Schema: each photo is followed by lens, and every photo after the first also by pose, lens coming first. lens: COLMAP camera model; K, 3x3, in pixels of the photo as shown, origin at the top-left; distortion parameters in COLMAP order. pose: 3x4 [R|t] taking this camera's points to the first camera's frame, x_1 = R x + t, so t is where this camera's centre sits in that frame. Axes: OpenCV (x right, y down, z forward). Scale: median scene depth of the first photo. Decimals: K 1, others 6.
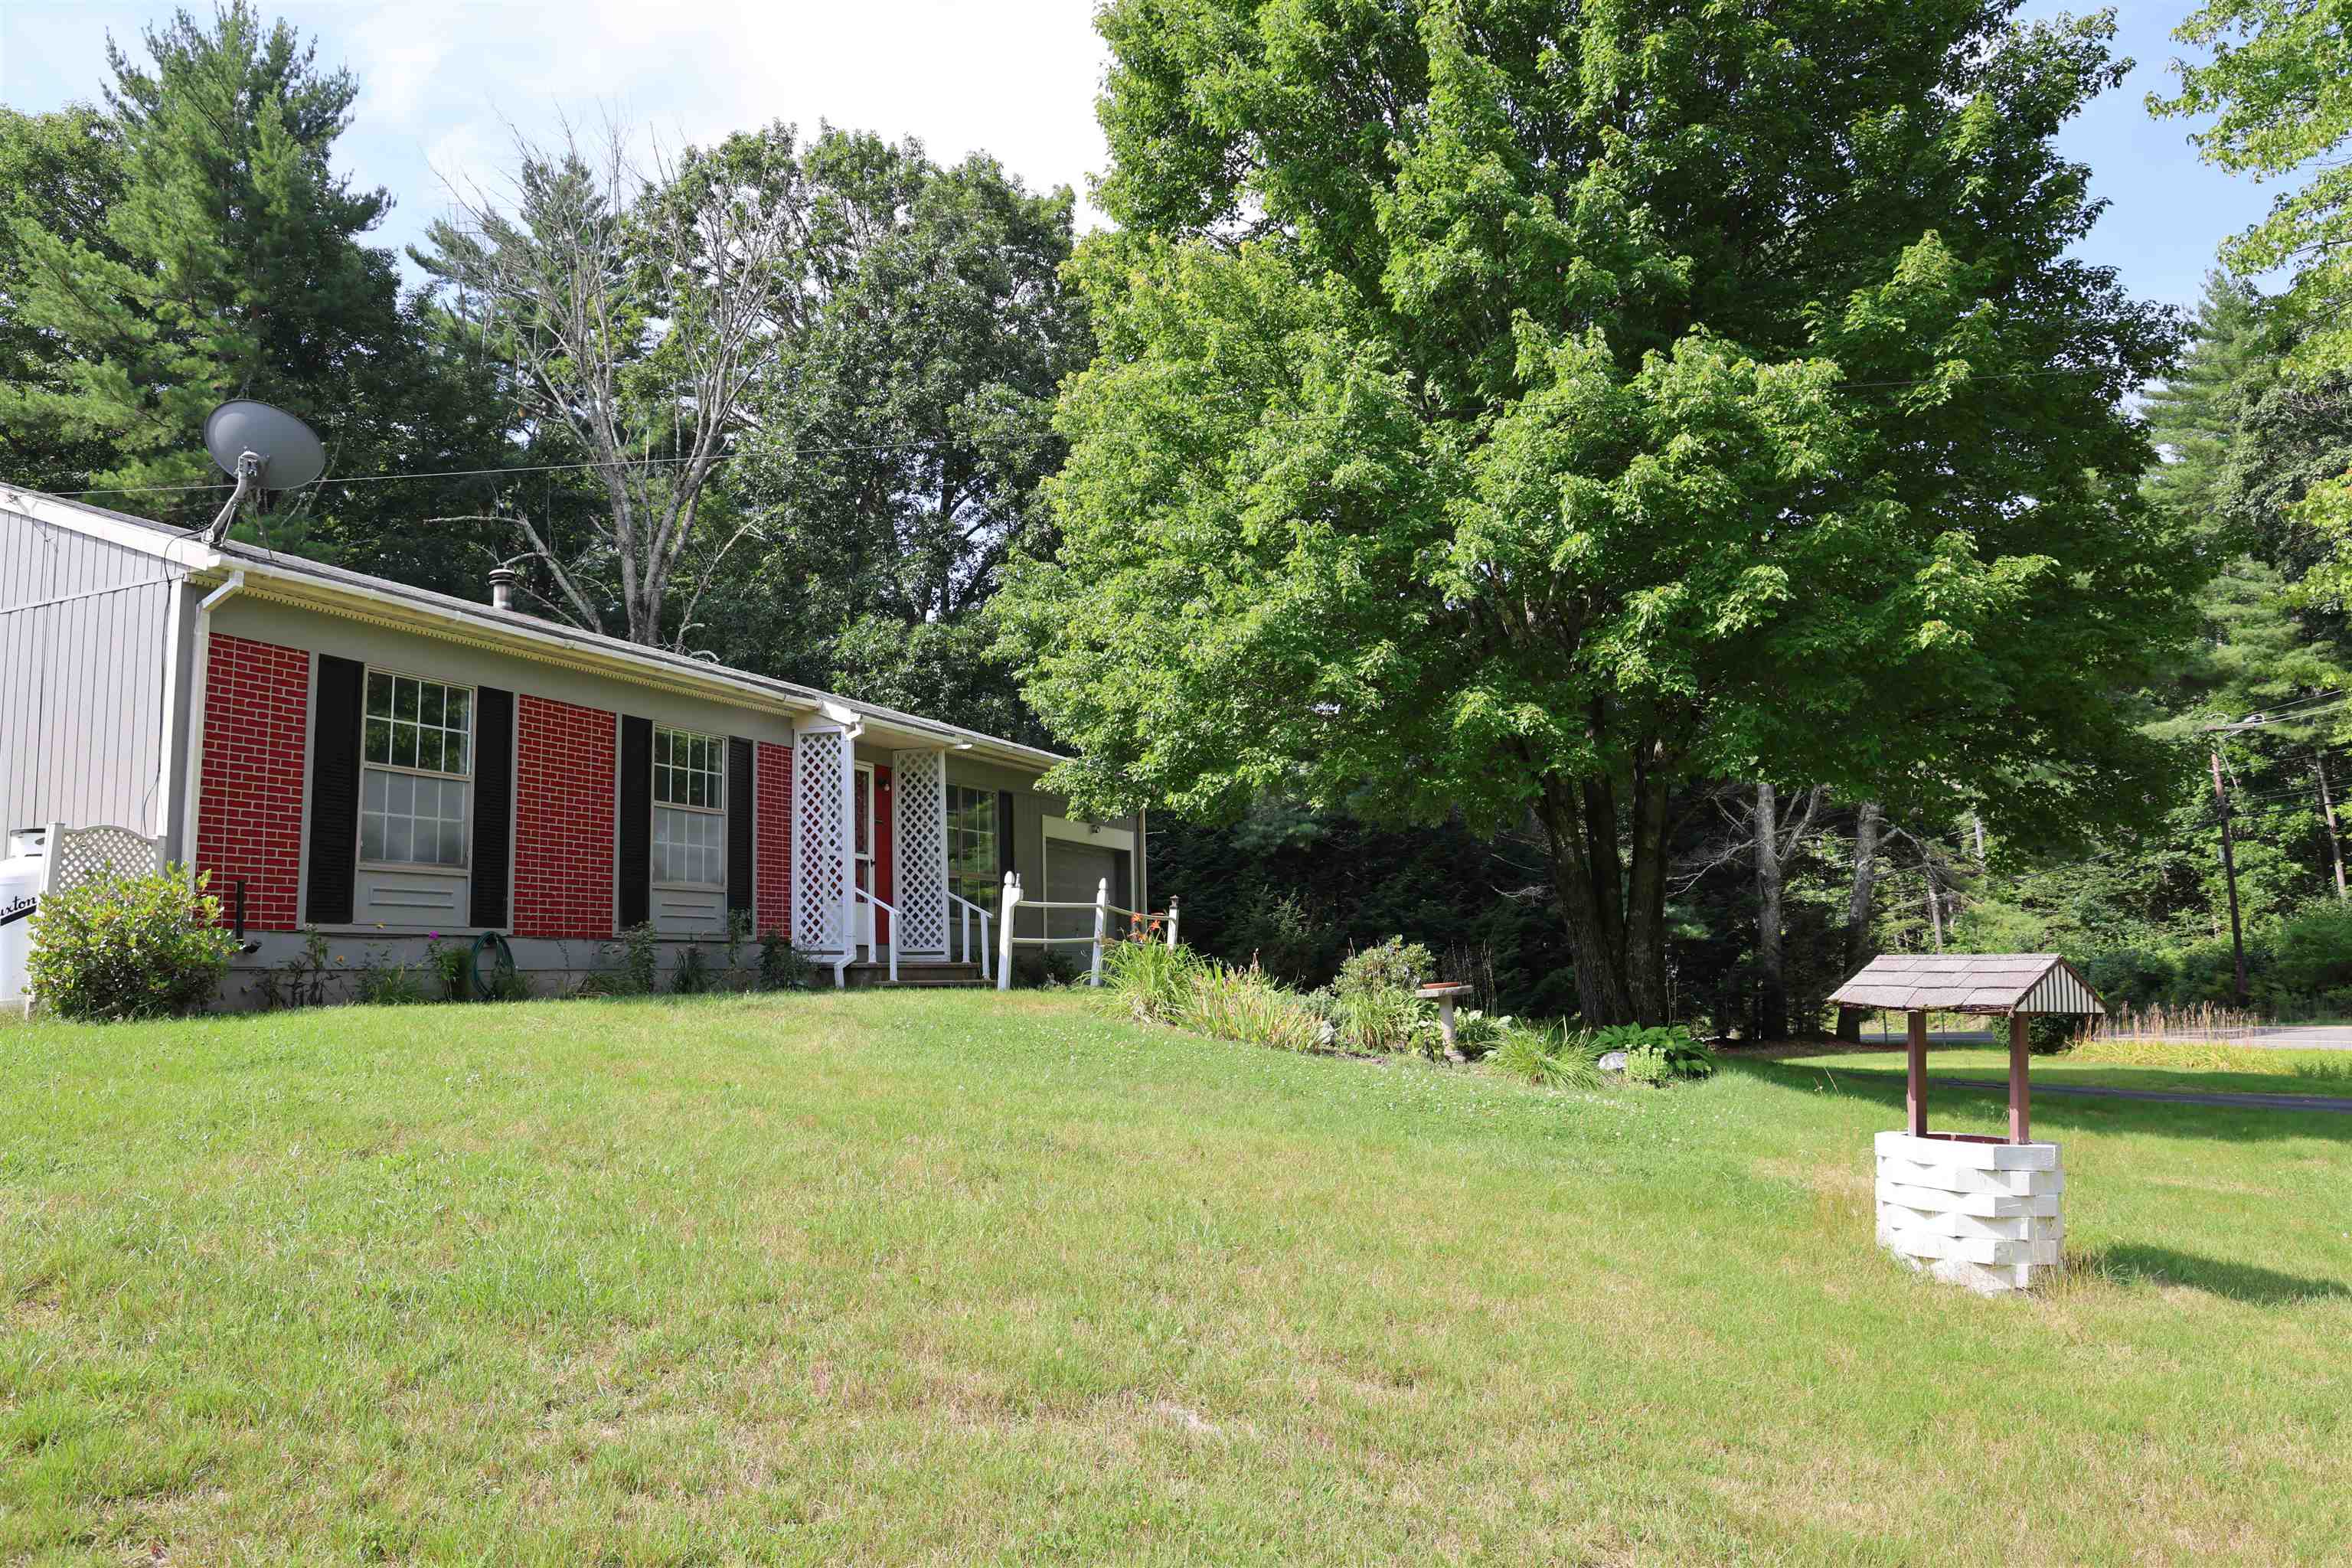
lens RADIAL K [[1645.8, 0, 1186.2], [0, 1645.8, 784.5], [0, 0, 1]] dist [-0.067778, 0.040761]
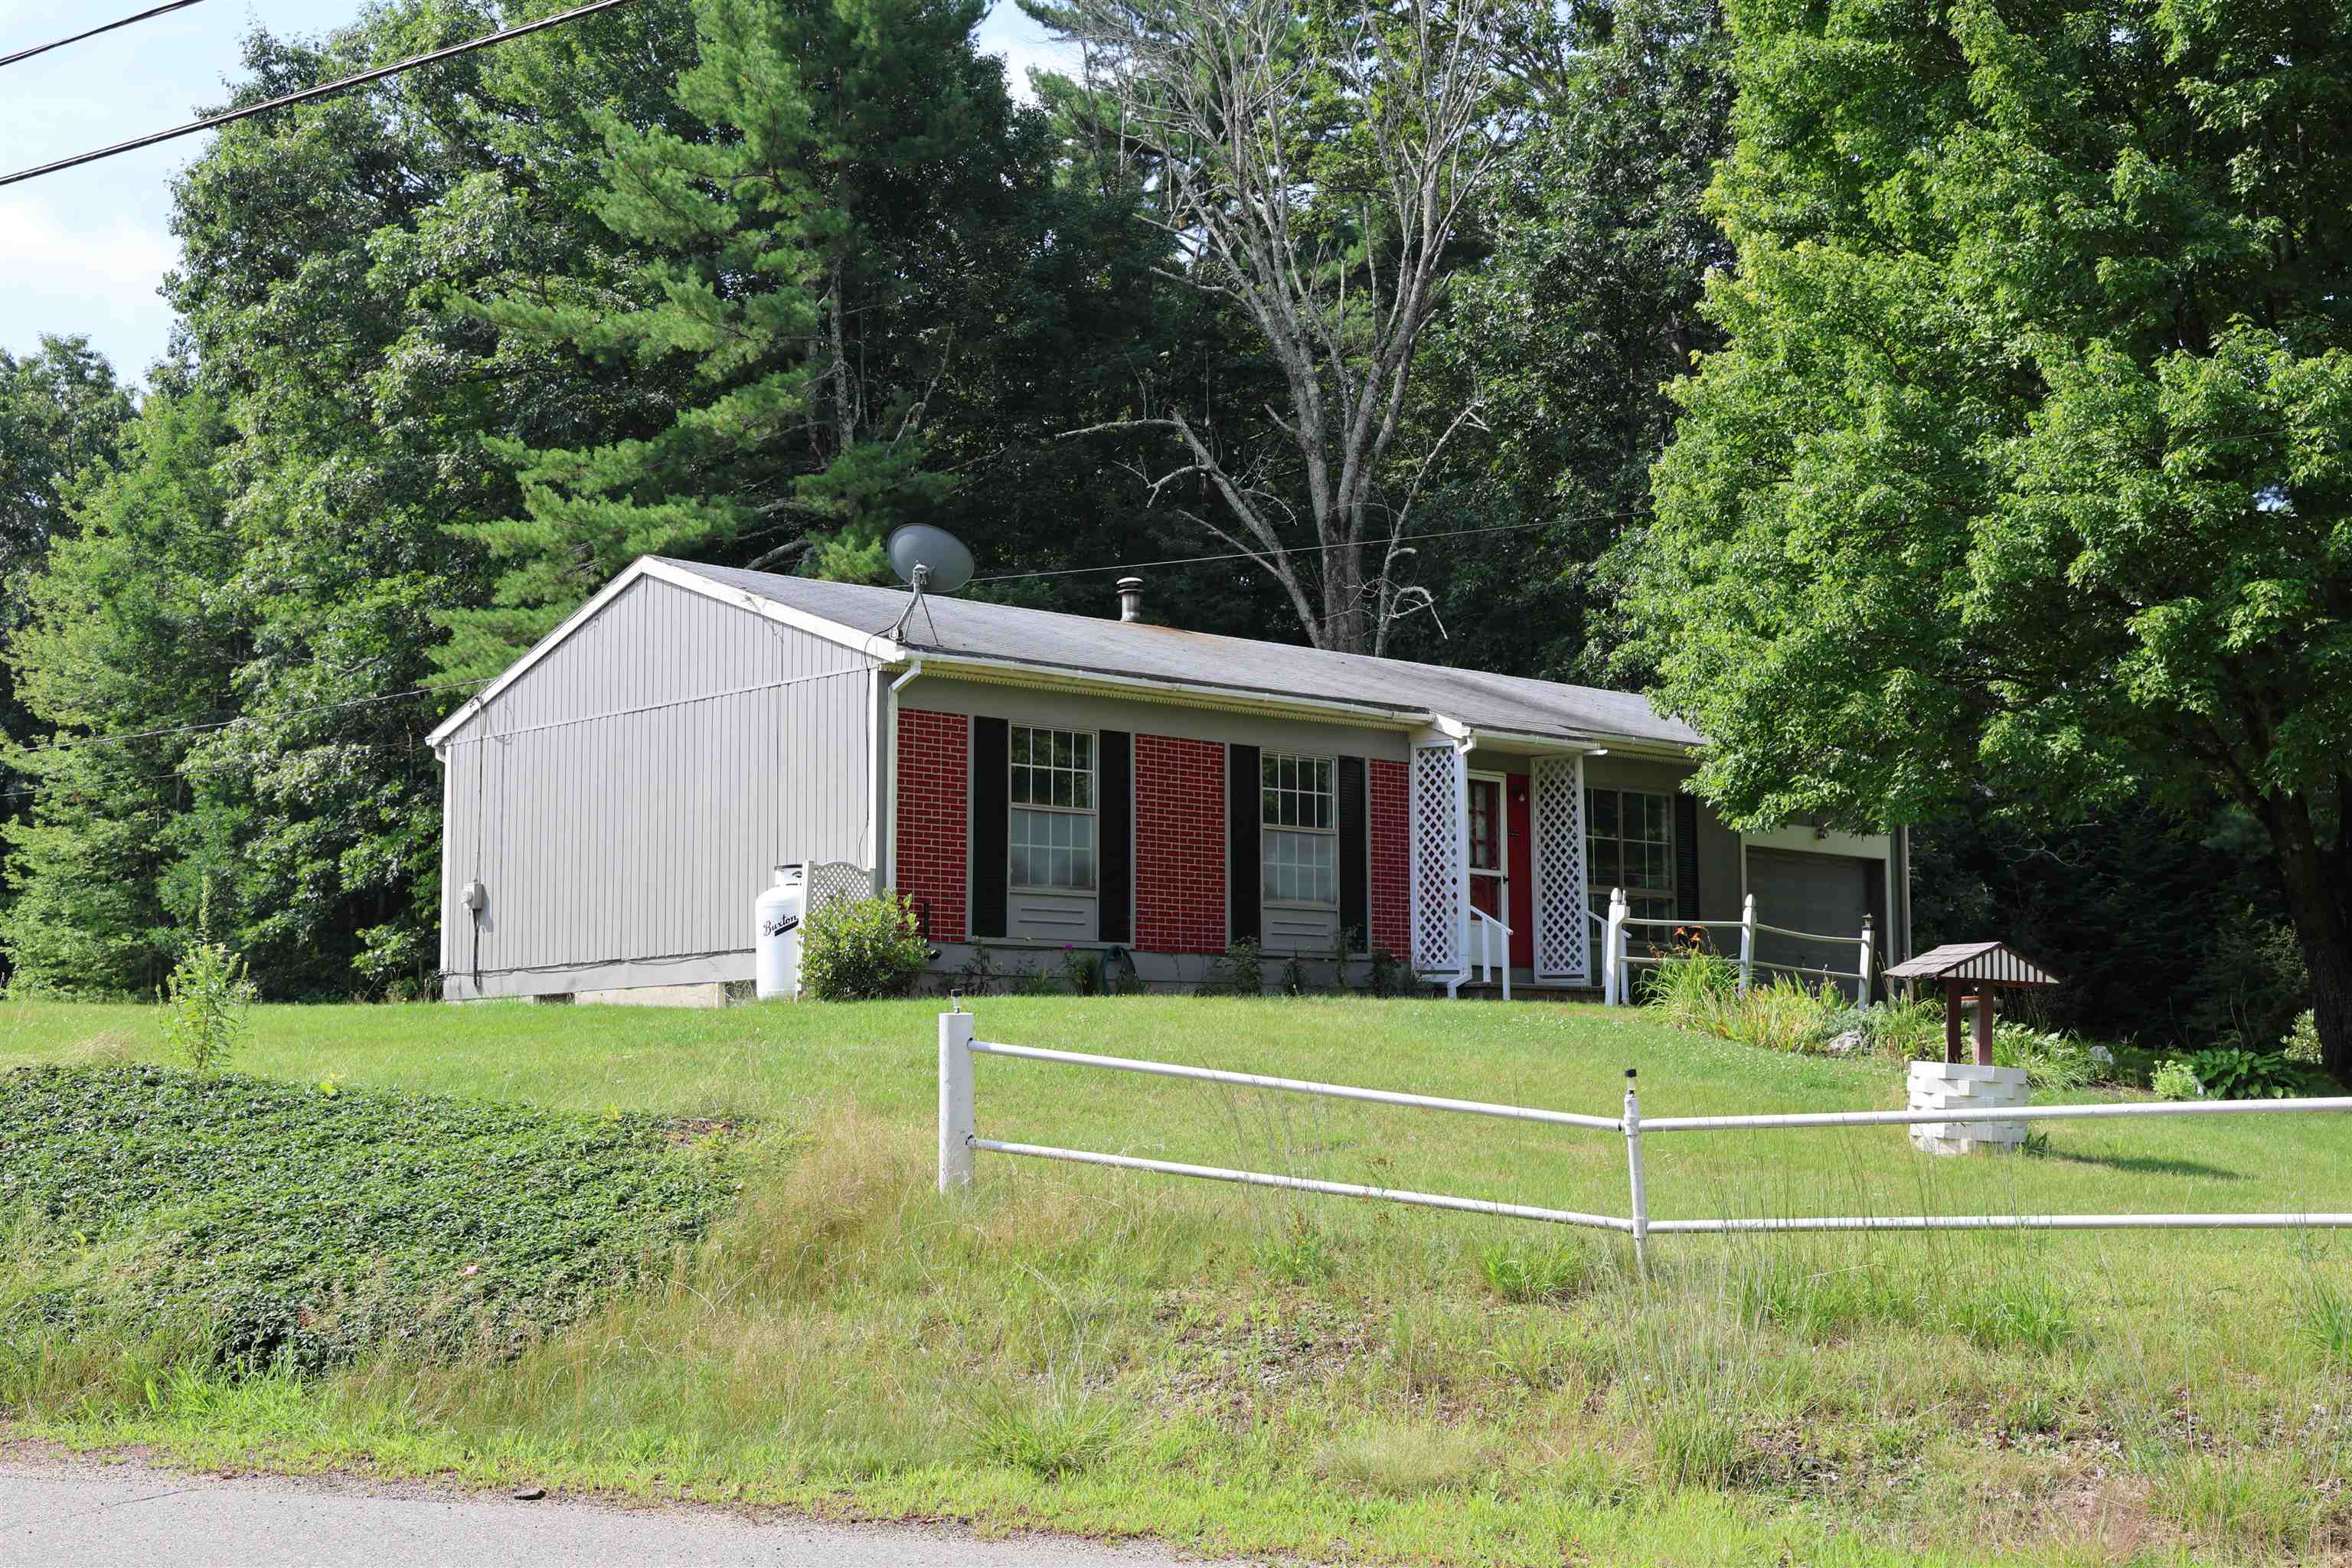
lens RADIAL K [[3275.4, 0, 1171.7], [0, 3275.4, 783.2], [0, 0, 1]] dist [-0.013516, 0.000000]
pose [[0.916696, -0.020284, -0.399070, 0.406248], [0.029144, 0.999445, 0.016148, -0.045667], [0.398521, -0.026433, 0.916778, -0.837650]]
